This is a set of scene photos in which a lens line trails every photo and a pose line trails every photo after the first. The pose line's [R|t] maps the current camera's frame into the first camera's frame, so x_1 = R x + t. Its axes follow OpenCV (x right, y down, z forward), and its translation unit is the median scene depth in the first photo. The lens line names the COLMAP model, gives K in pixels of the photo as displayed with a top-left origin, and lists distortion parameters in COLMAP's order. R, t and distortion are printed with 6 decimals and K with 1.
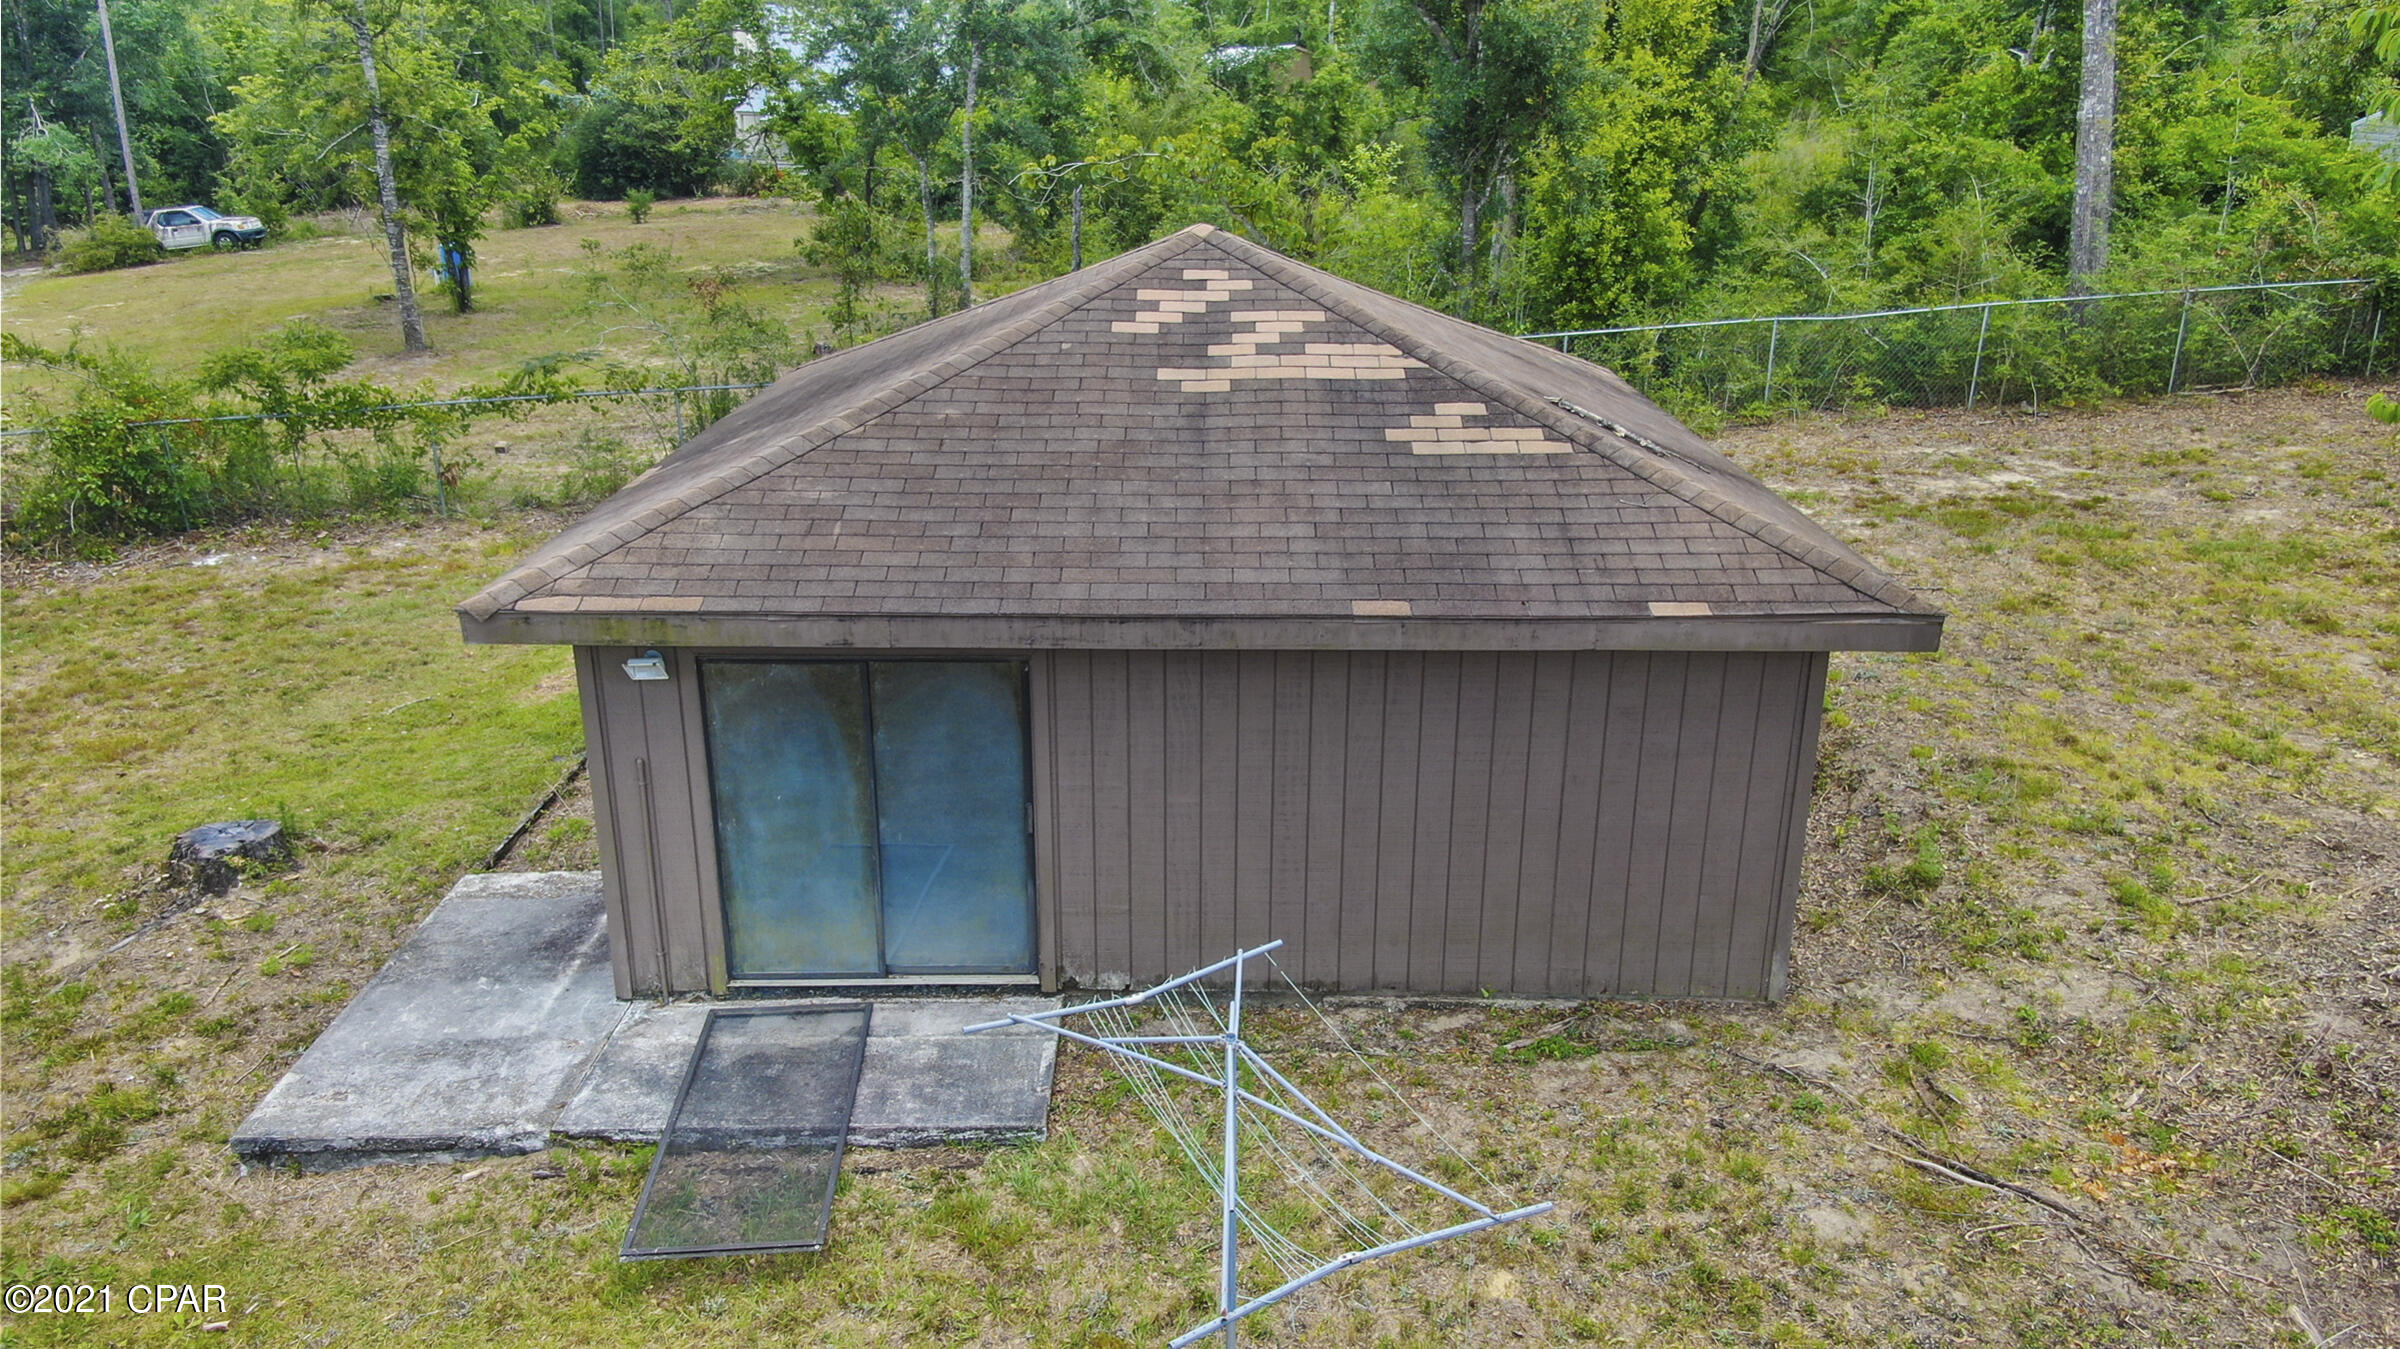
lens RADIAL K [[1639.5, 0, 1200.0], [0, 1639.5, 674.5], [0, 0, 1]] dist [0.205801, -0.238030]
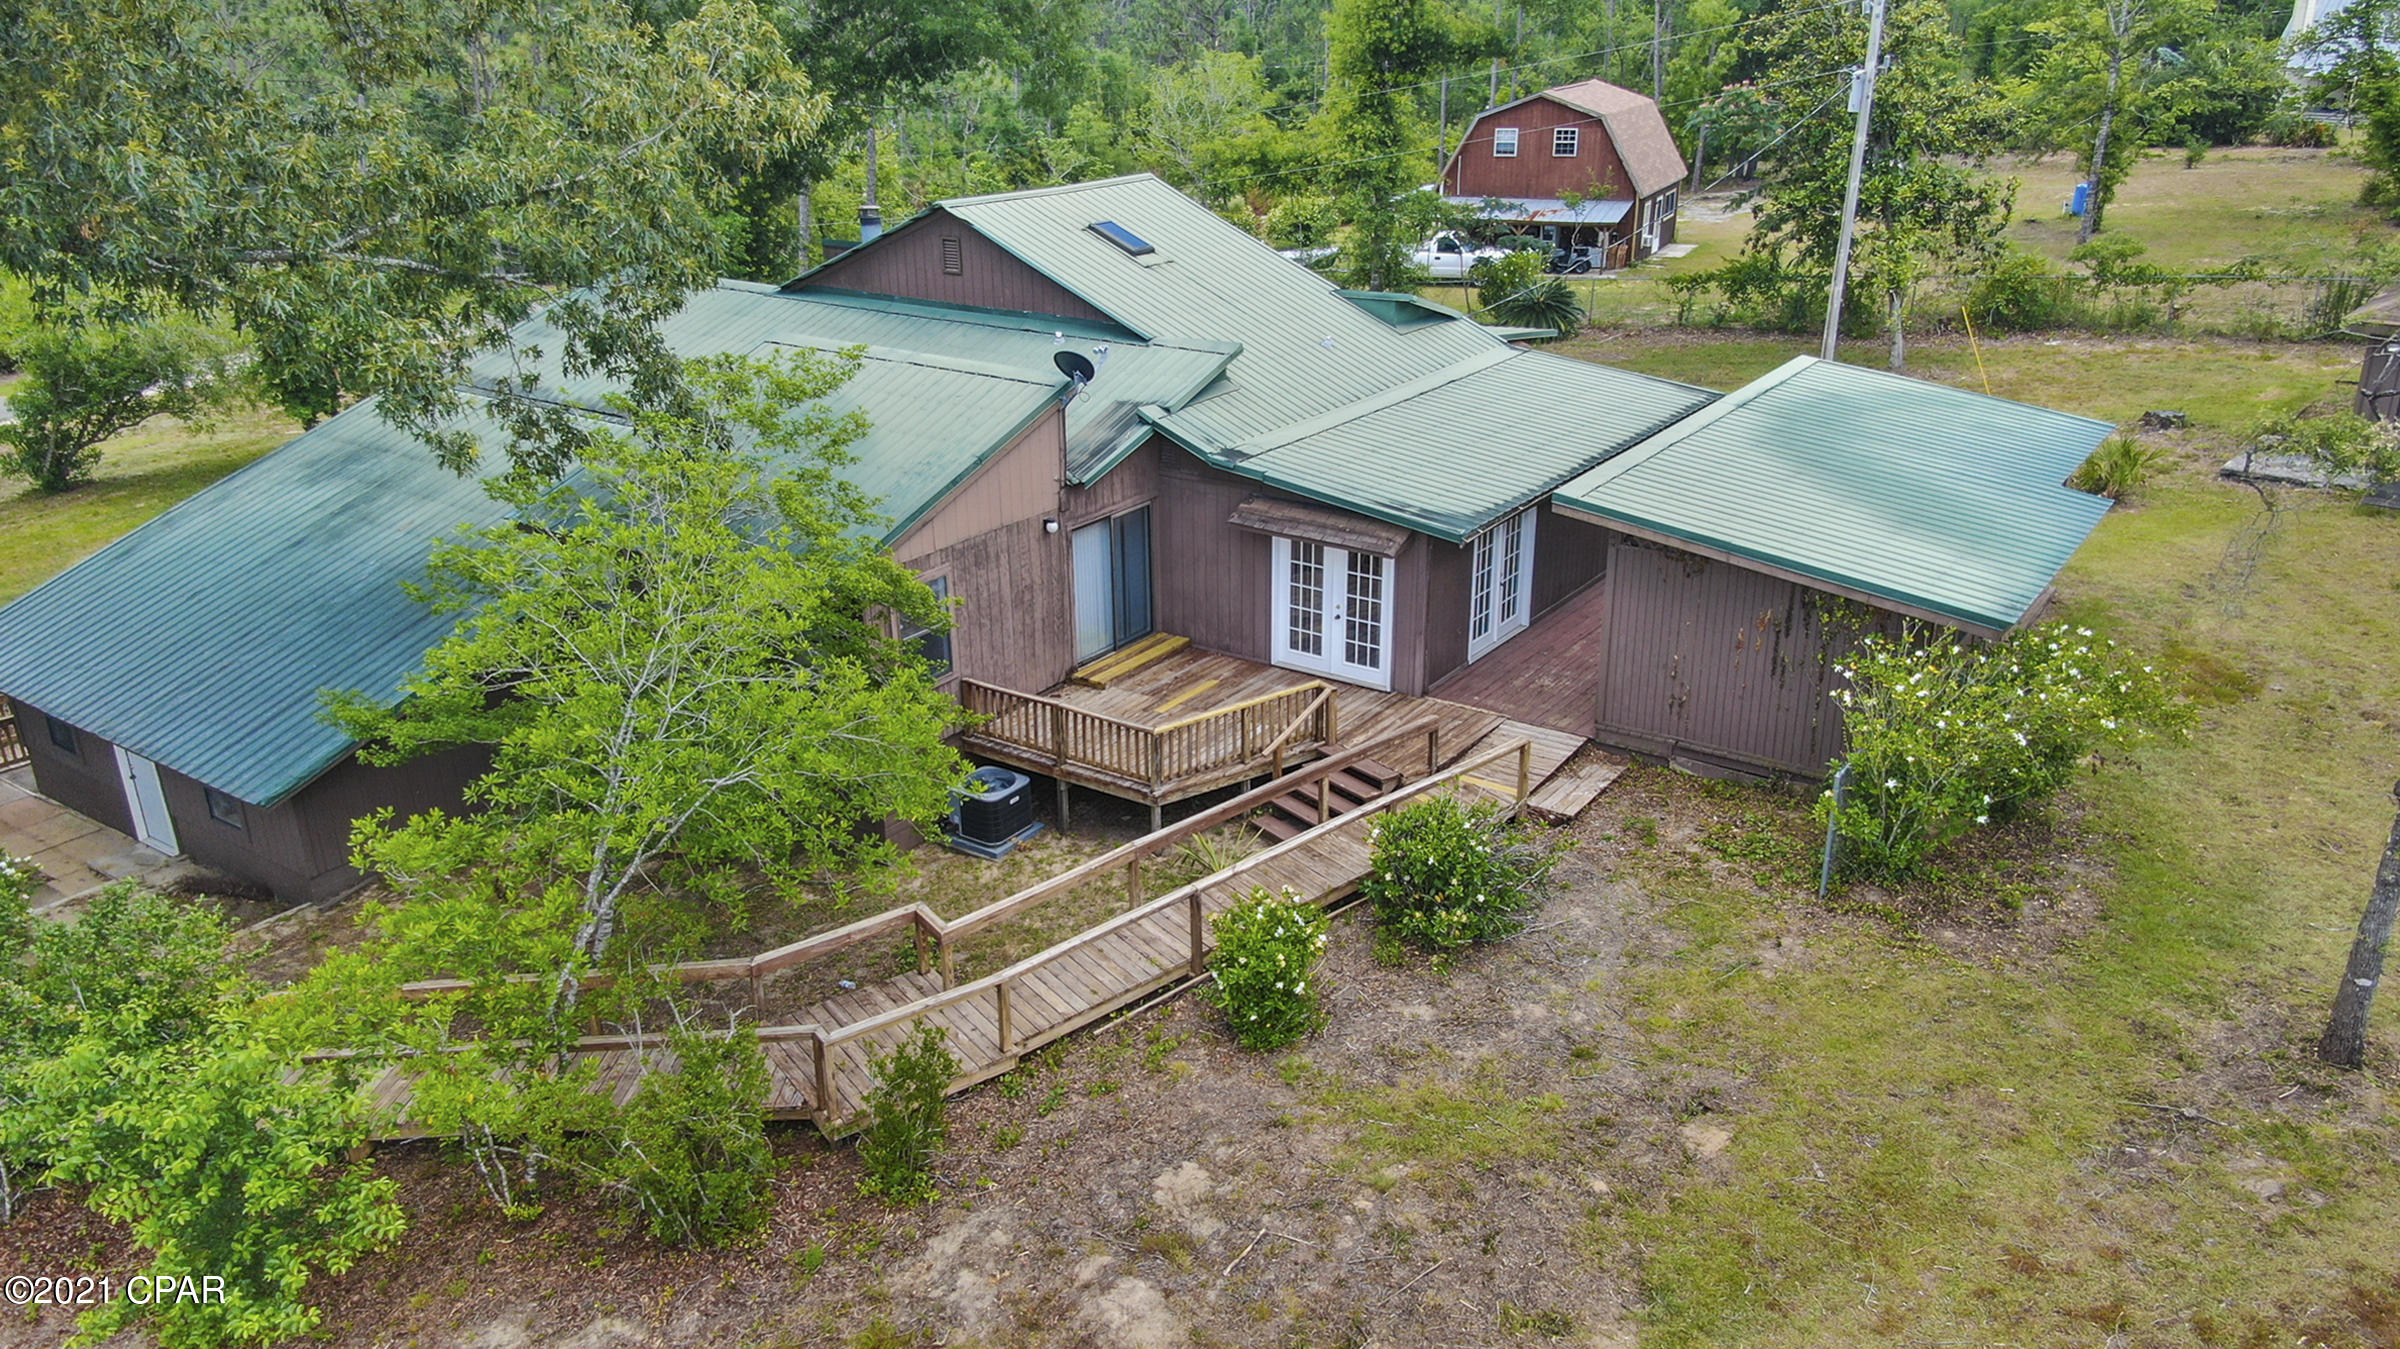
lens RADIAL K [[1639.5, 0, 1200.0], [0, 1639.5, 674.5], [0, 0, 1]] dist [0.205801, -0.238030]
pose [[0.727077, 0.234549, -0.645249, 0.102958], [-0.209630, 0.970795, 0.116672, 0.287250], [0.653769, 0.050434, 0.755011, -1.181453]]
